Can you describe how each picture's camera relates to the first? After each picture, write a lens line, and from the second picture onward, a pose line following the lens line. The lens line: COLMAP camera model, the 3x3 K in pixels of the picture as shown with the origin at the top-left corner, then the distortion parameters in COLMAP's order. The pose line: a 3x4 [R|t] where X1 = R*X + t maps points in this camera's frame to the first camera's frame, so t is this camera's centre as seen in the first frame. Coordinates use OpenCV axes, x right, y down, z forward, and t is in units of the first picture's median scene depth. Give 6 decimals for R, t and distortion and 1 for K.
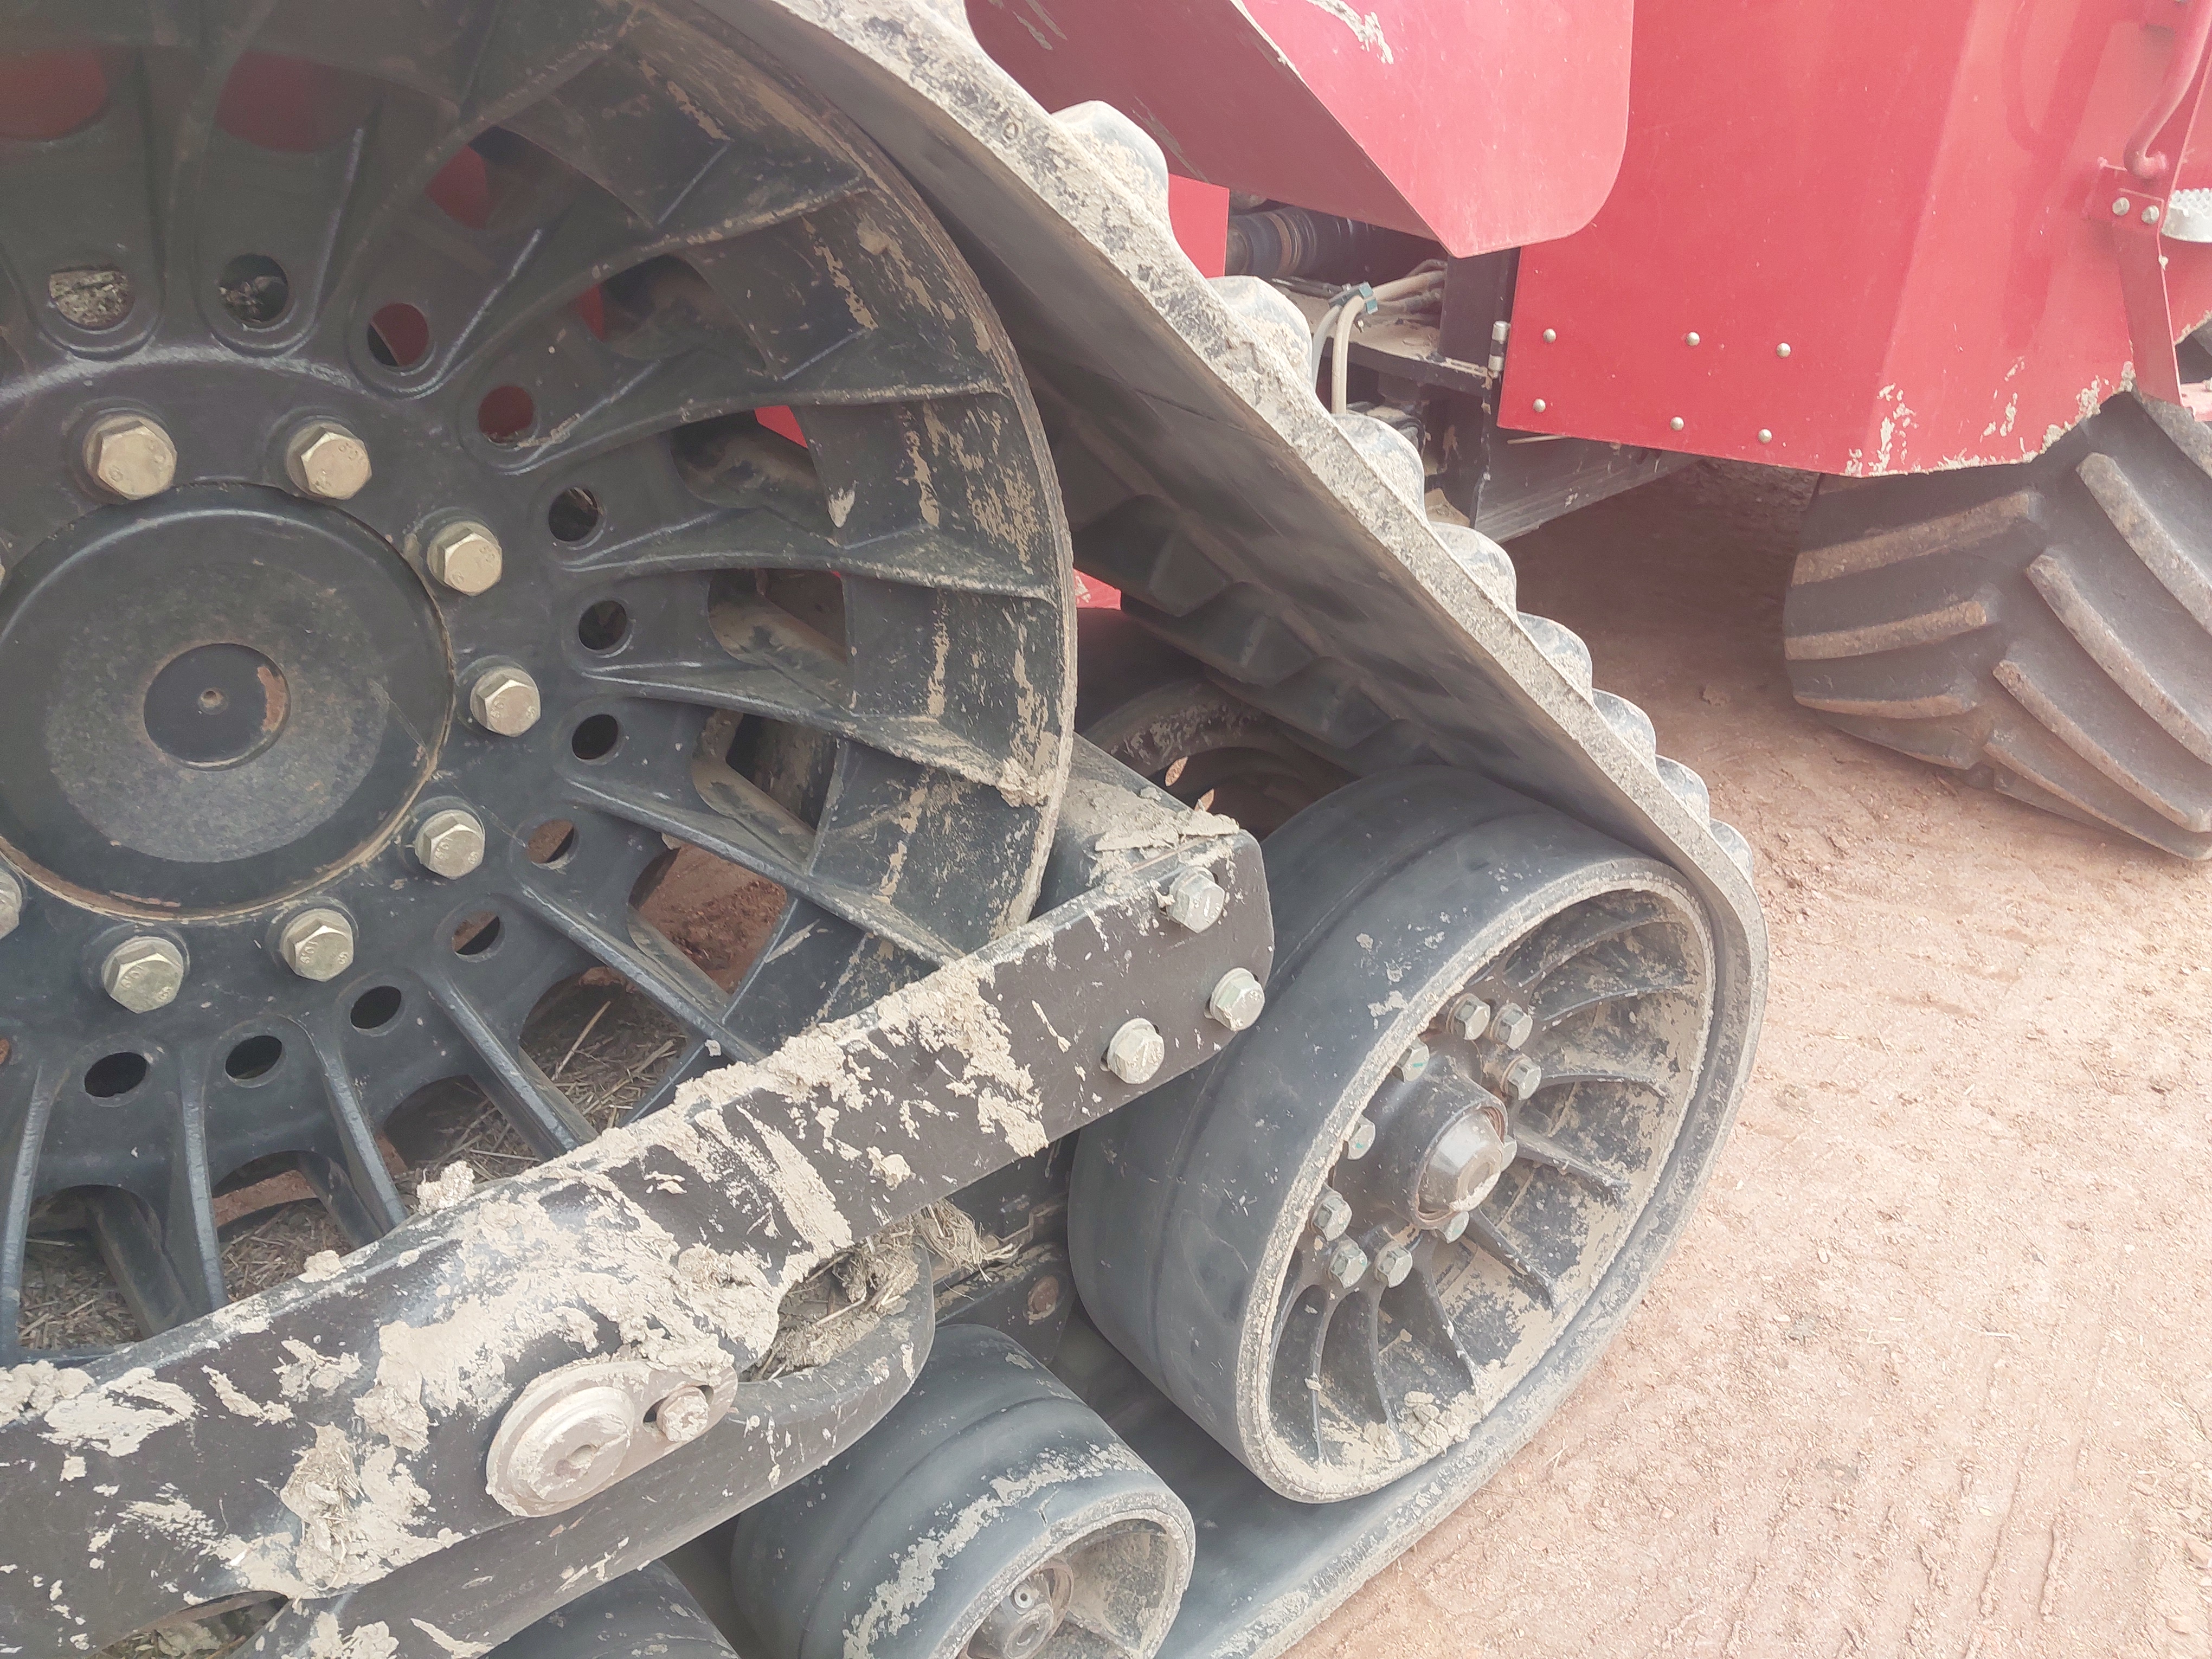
lens RADIAL K [[1623.9, 0, 1106.0], [0, 1623.9, 829.5], [0, 0, 1]] dist [0.000313, 0.001338]
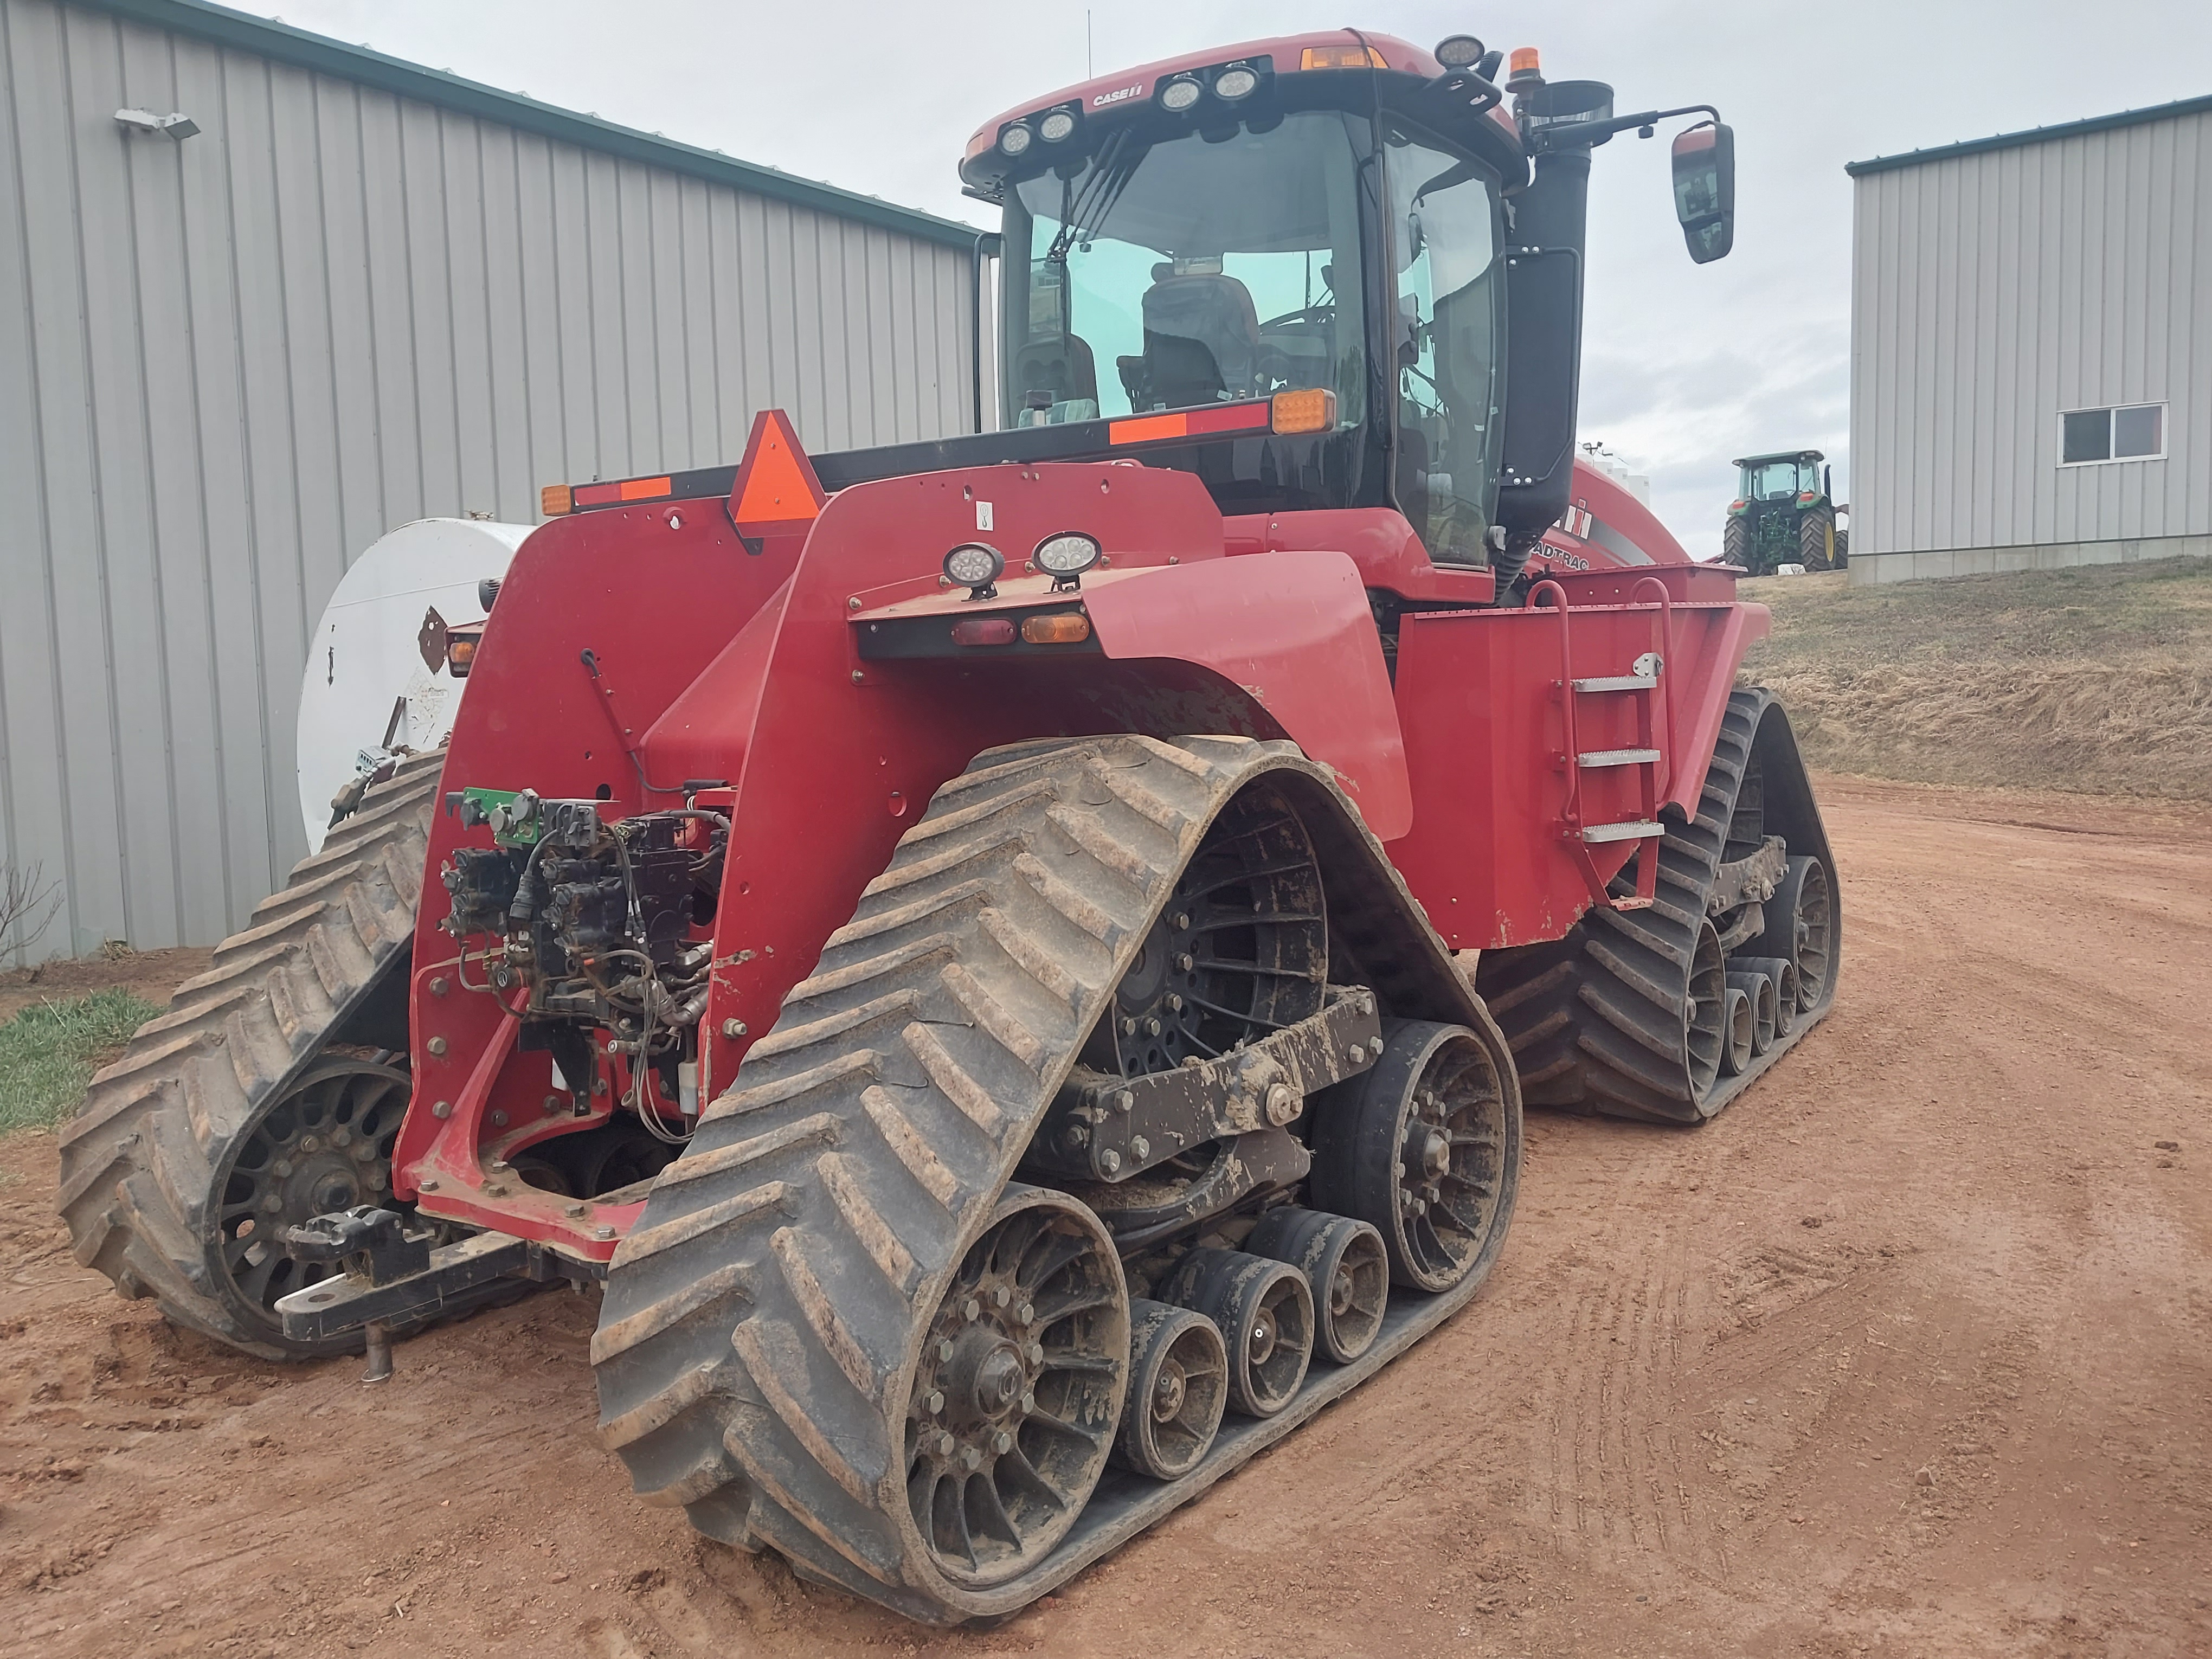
lens RADIAL K [[1829.2, 0, 1106.0], [0, 1829.2, 829.5], [0, 0, 1]] dist [-0.000500, 0.005055]
pose [[0.964493, -0.070393, 0.254556, -0.895843], [0.174649, 0.892999, -0.414789, 0.762322], [-0.198120, 0.444519, 0.873585, -1.532562]]
